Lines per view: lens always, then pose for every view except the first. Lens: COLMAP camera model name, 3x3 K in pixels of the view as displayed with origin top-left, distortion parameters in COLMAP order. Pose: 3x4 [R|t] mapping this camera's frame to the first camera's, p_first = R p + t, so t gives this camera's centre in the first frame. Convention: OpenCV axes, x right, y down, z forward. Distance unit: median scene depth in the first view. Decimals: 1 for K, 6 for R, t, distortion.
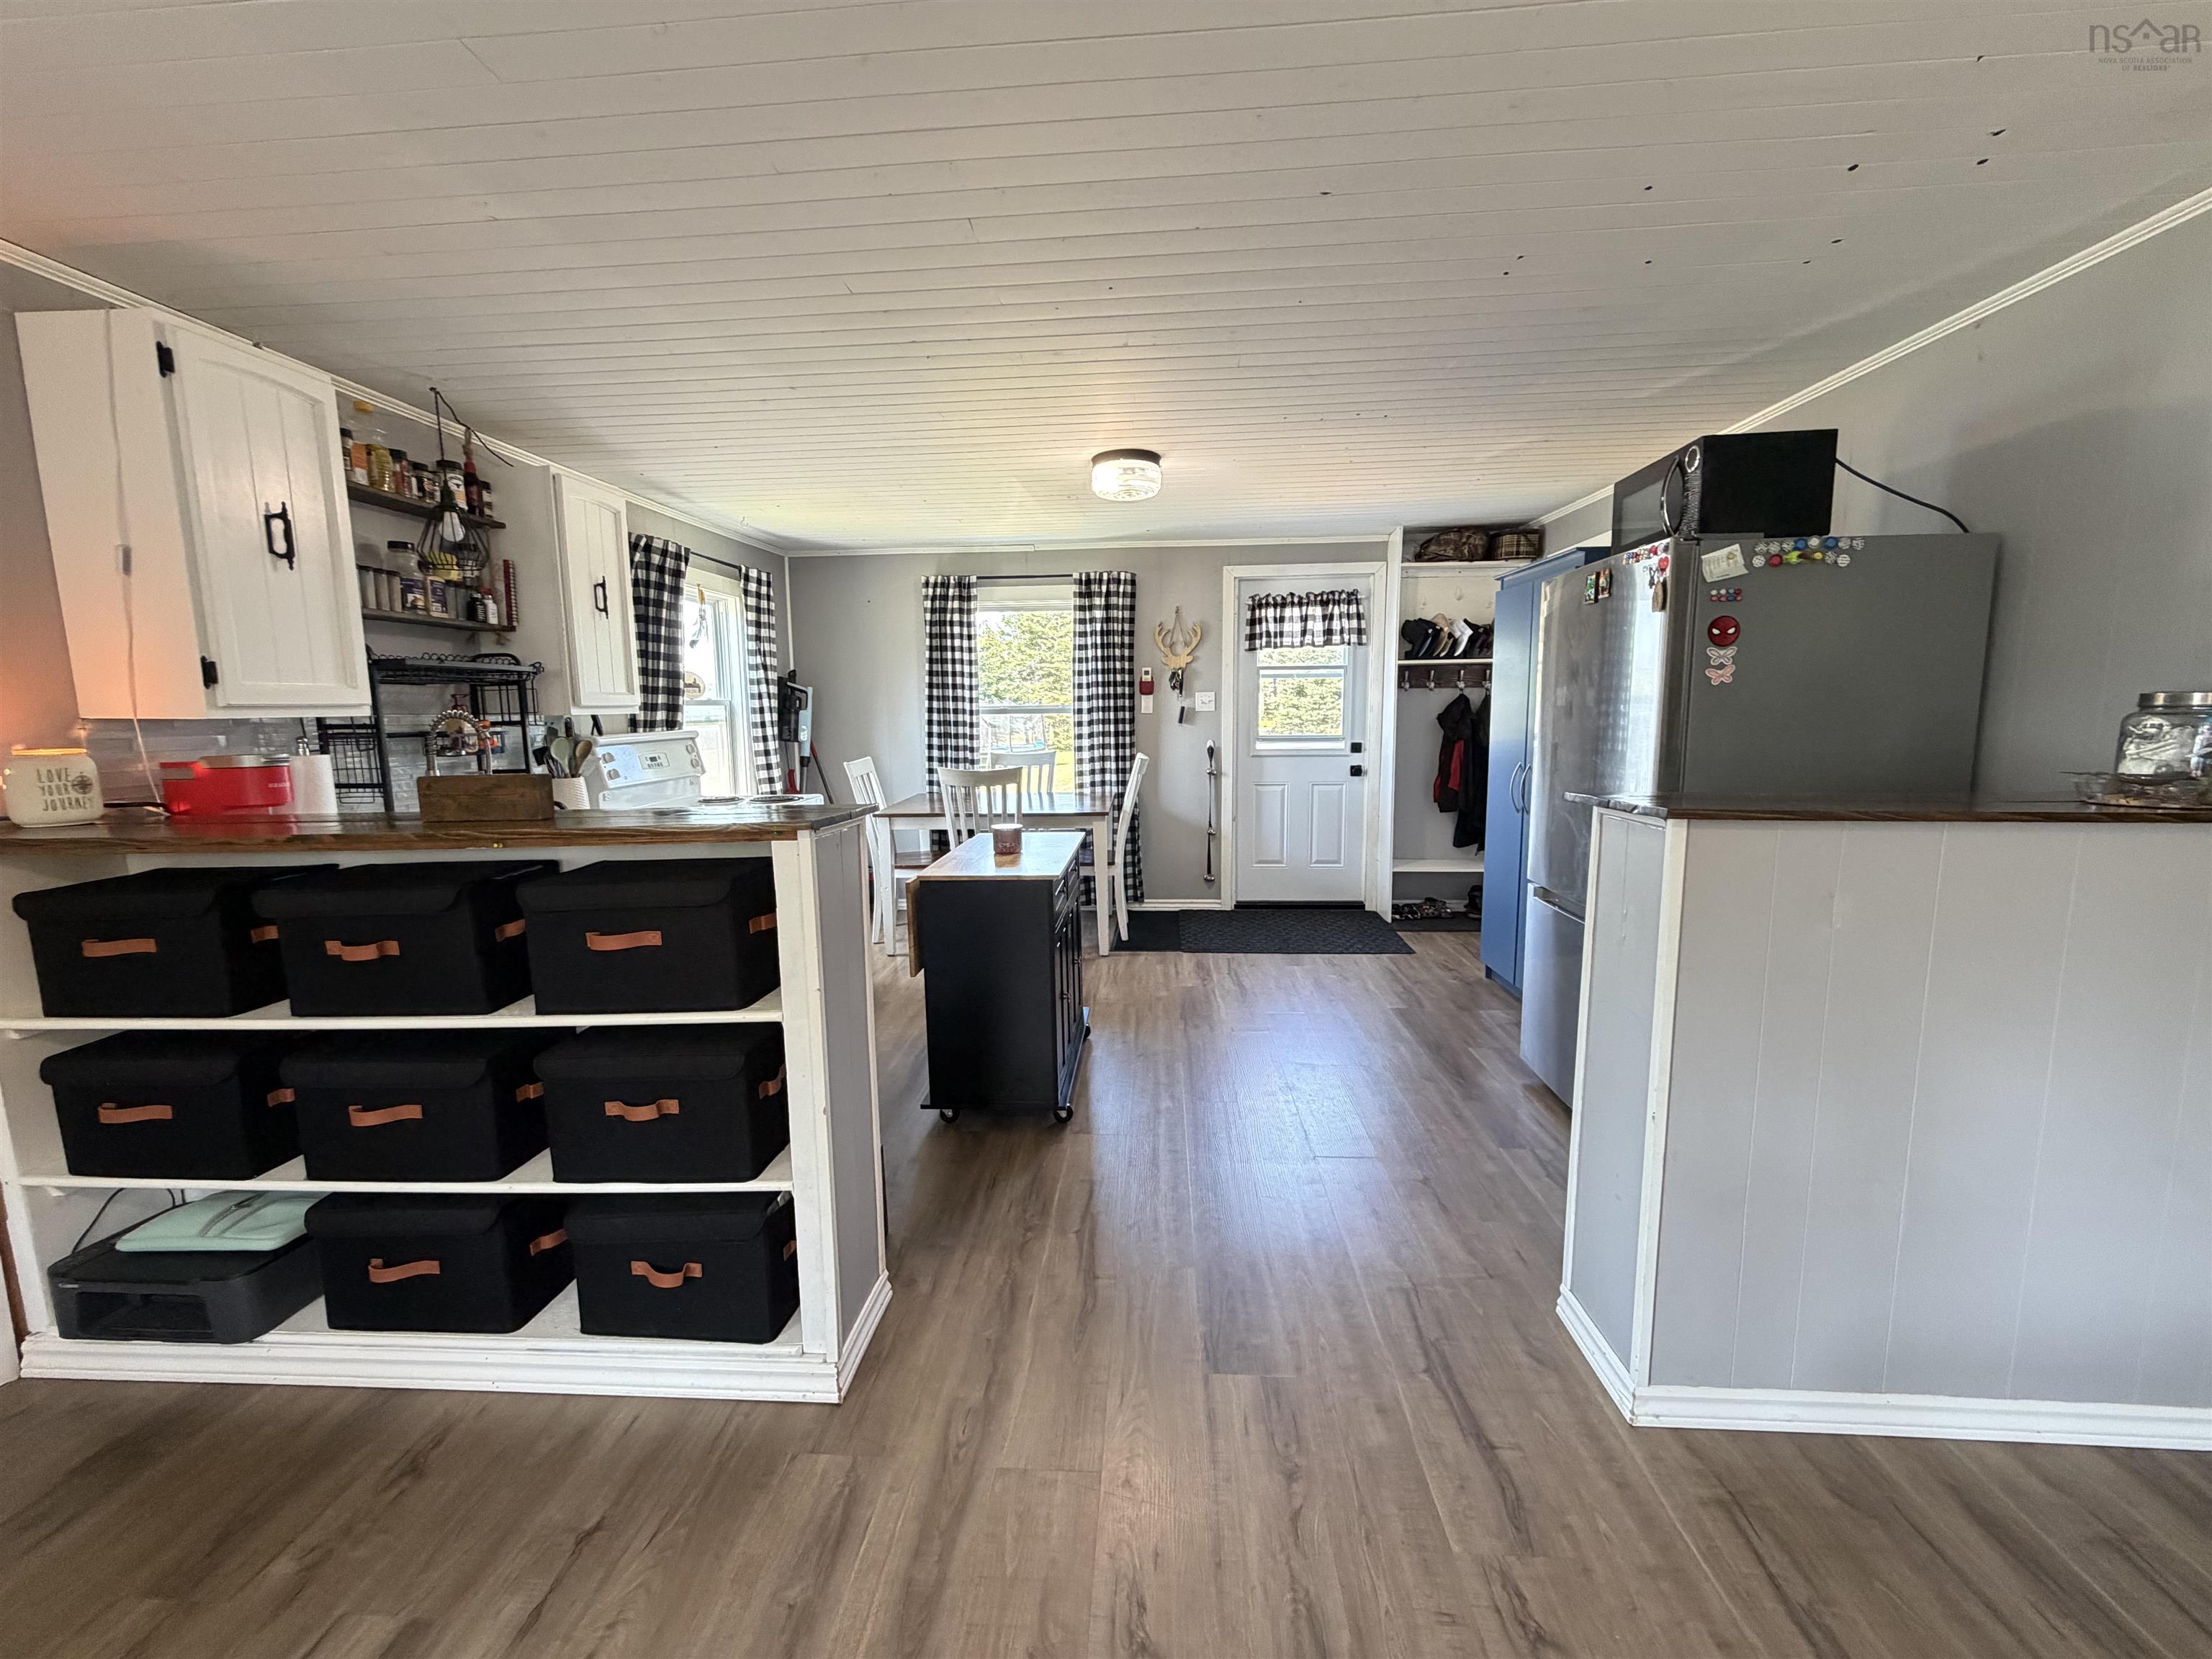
lens RADIAL K [[881.1, 0, 1100.1], [0, 881.1, 827.4], [0, 0, 1]] dist [-0.000007, -0.000132]
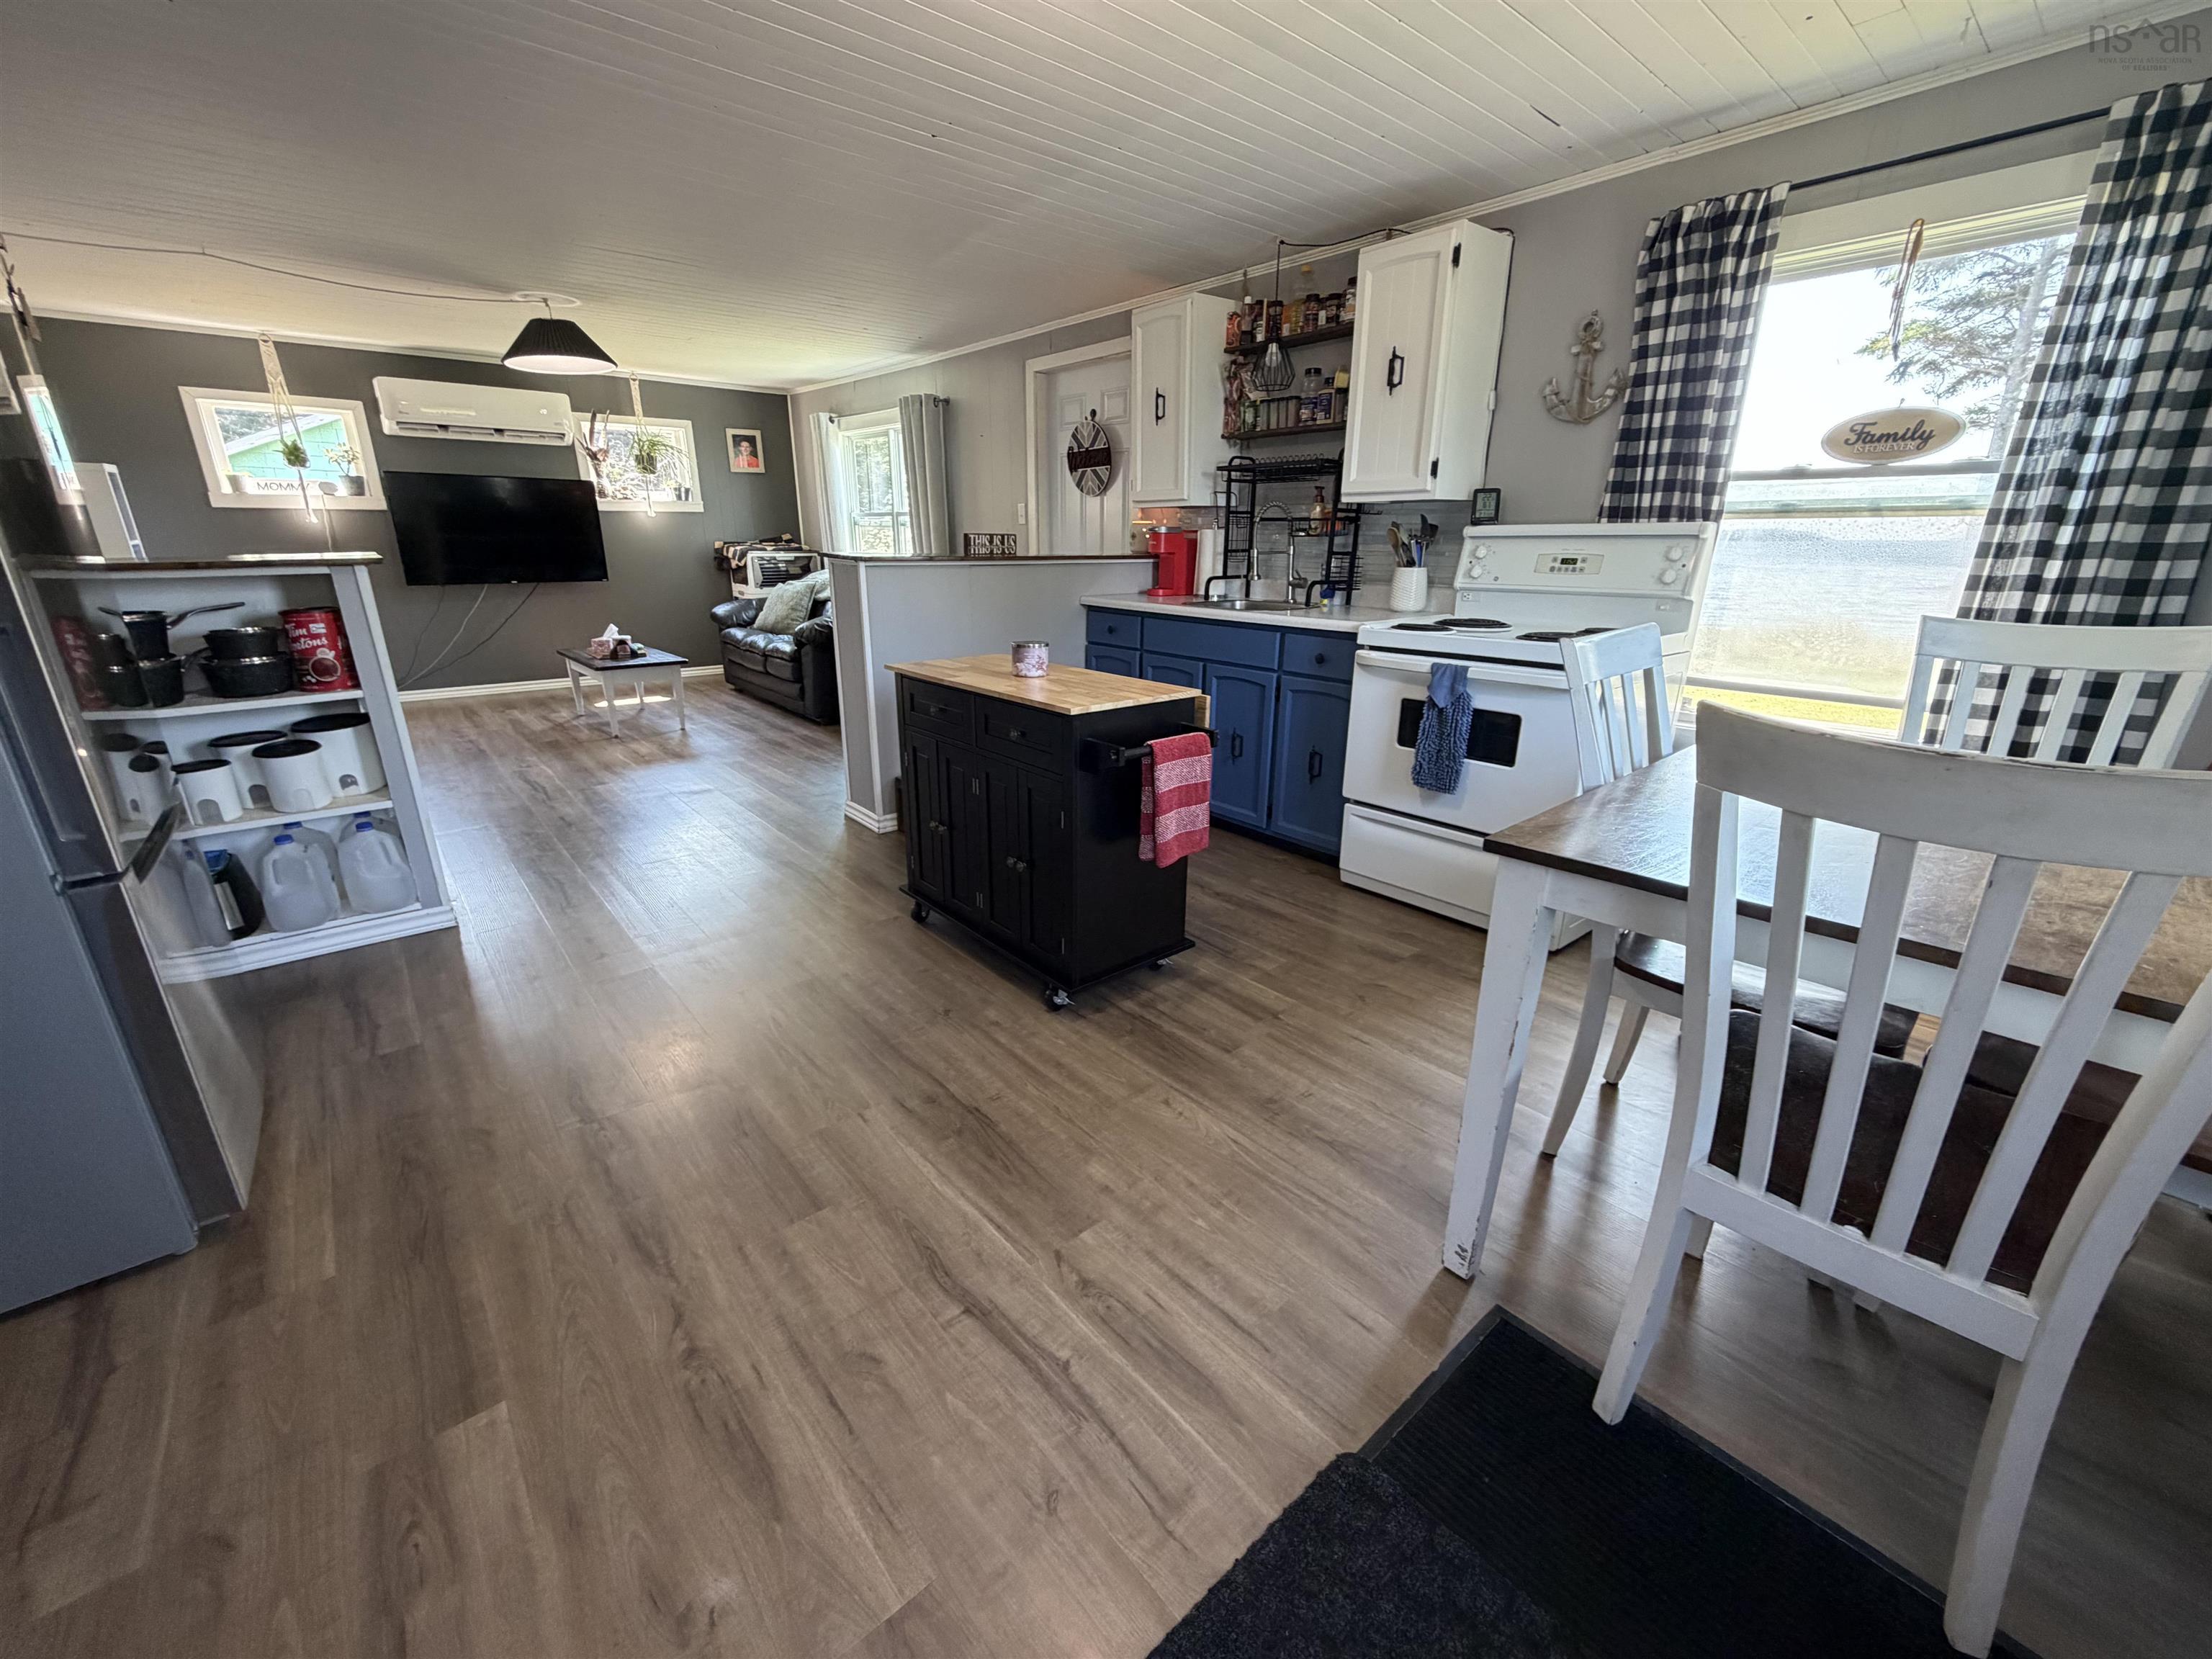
lens RADIAL K [[881.1, 0, 1100.1], [0, 881.1, 827.4], [0, 0, 1]] dist [-0.000007, -0.000132]
pose [[-0.717063, 0.231909, -0.657297, 0.302364], [-0.086294, 0.906232, 0.413880, -0.135351], [0.691646, 0.353499, -0.629813, 1.164226]]
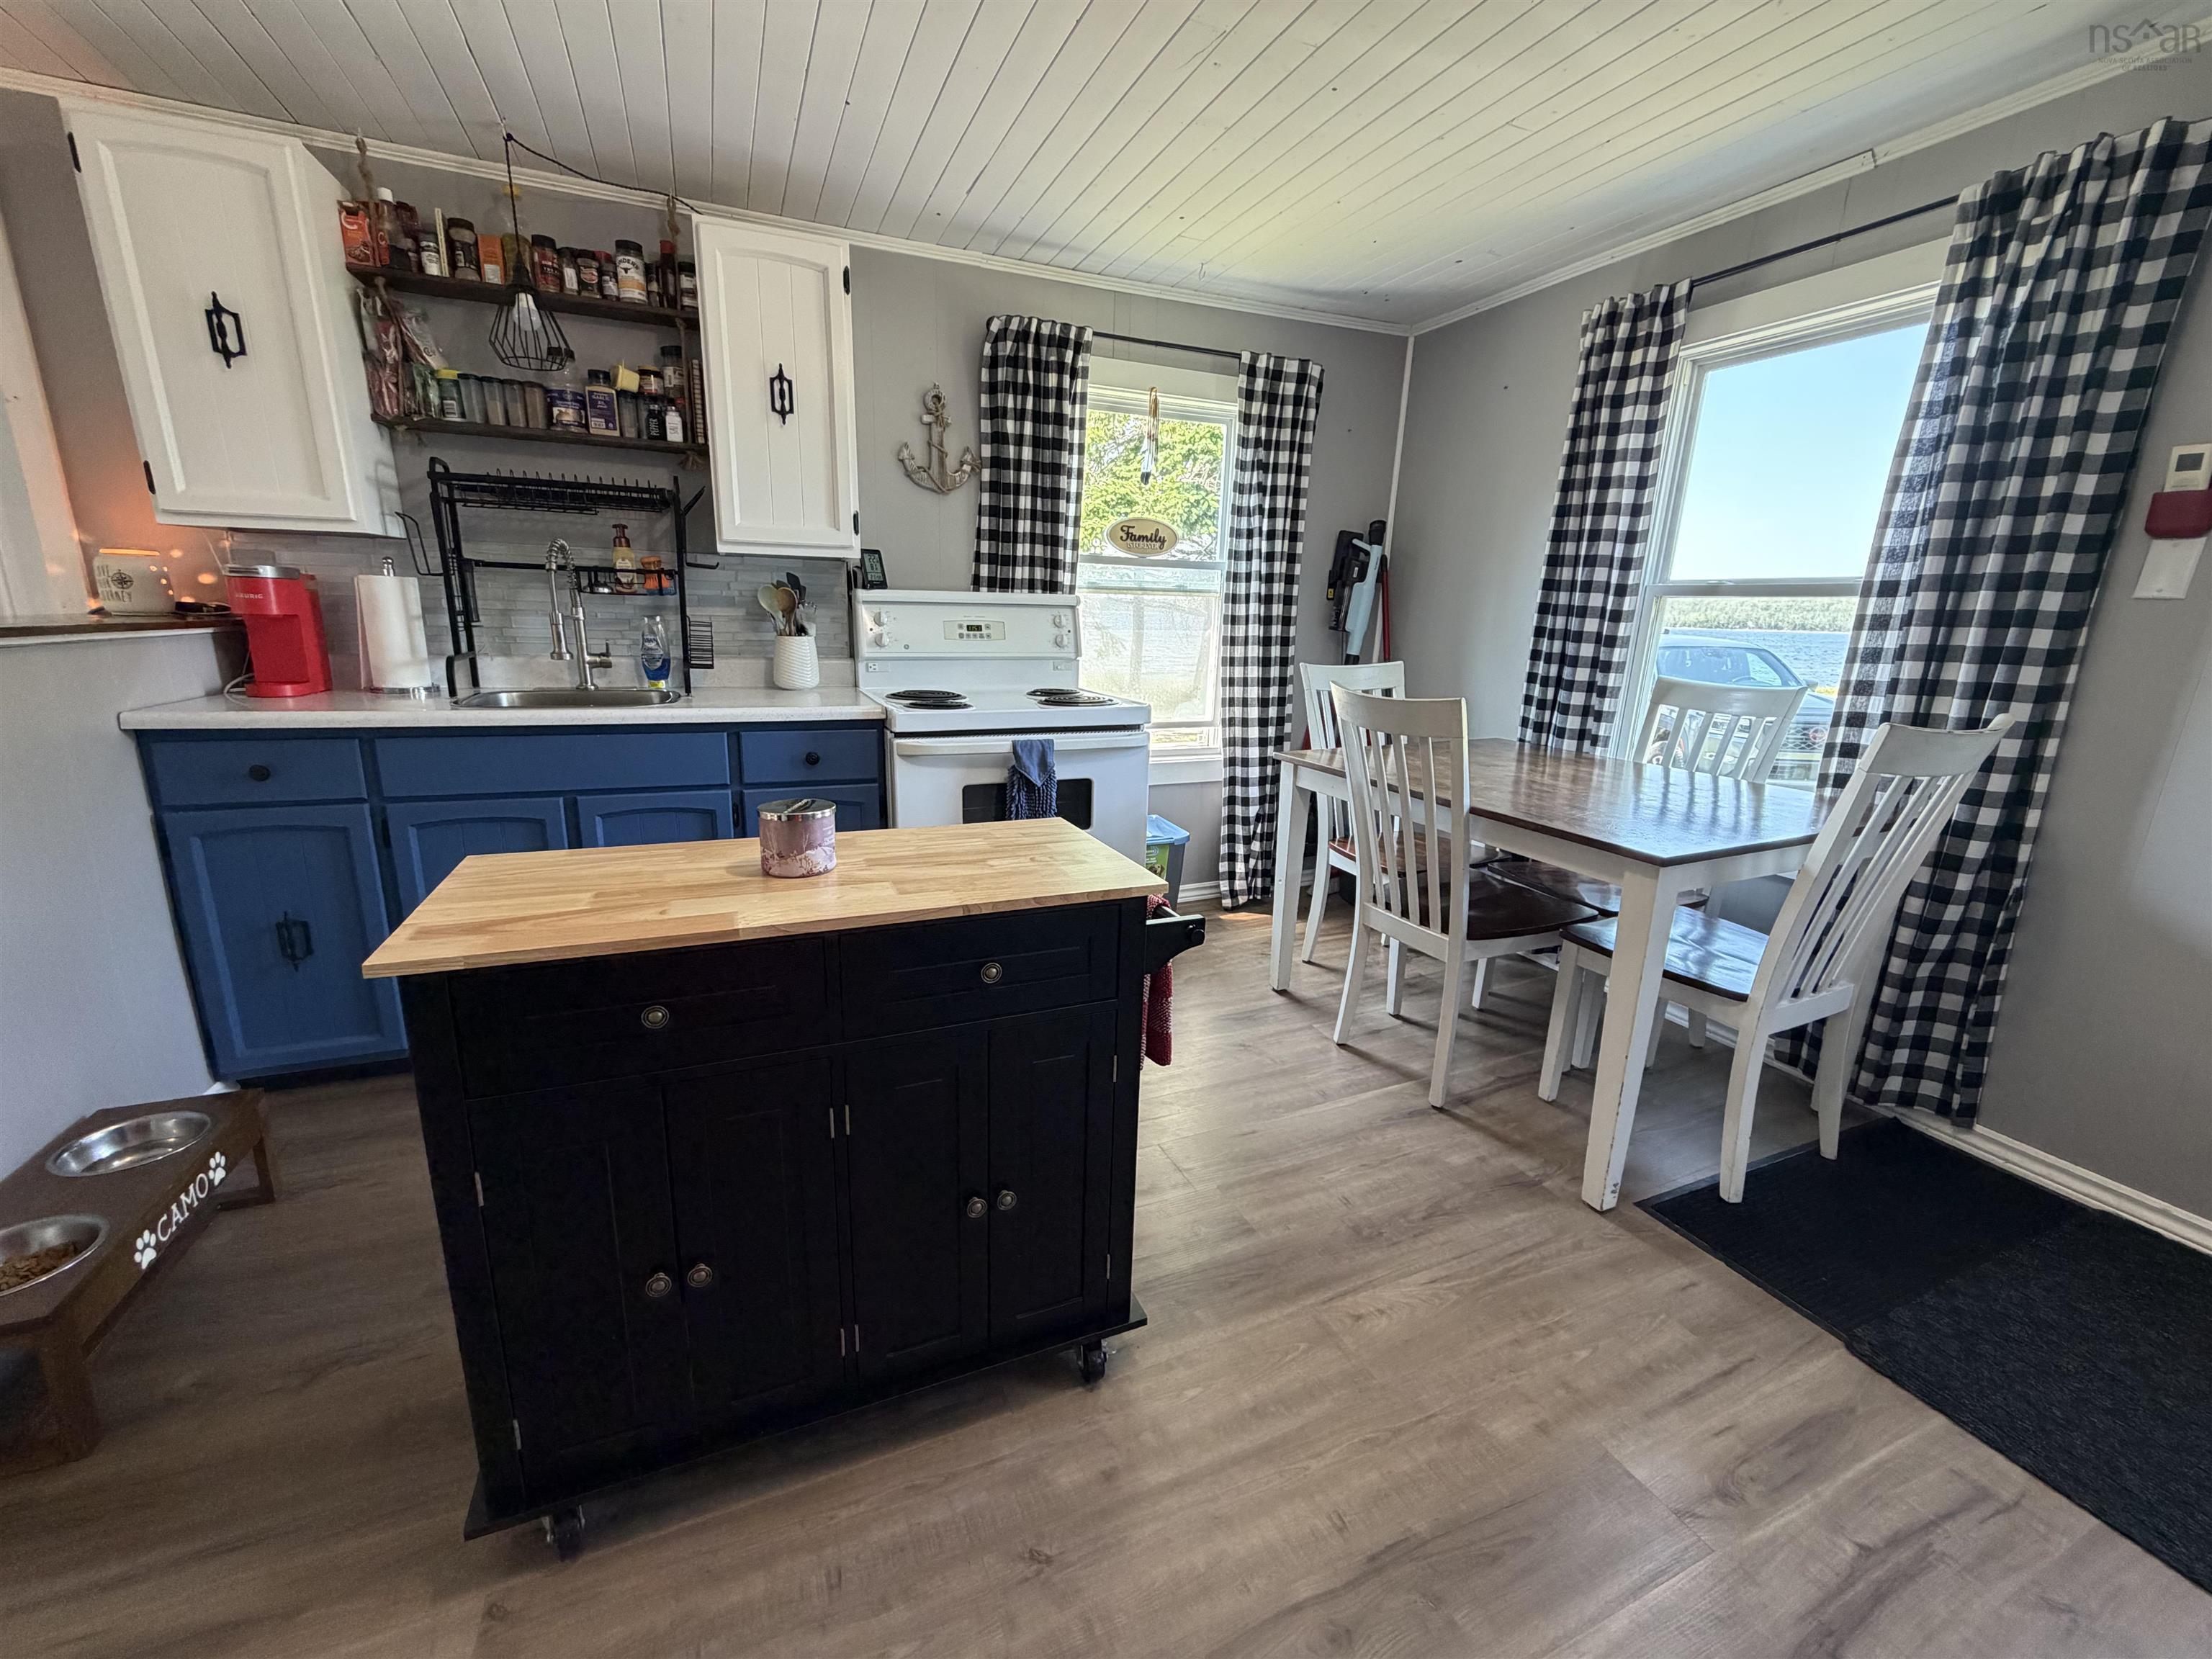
lens RADIAL K [[881.1, 0, 1100.1], [0, 881.1, 827.4], [0, 0, 1]] dist [-0.000007, -0.000132]
pose [[0.455247, 0.241179, -0.857078, 0.222163], [-0.155632, 0.969350, 0.190106, -0.065409], [0.876658, 0.046843, 0.478828, 0.670090]]
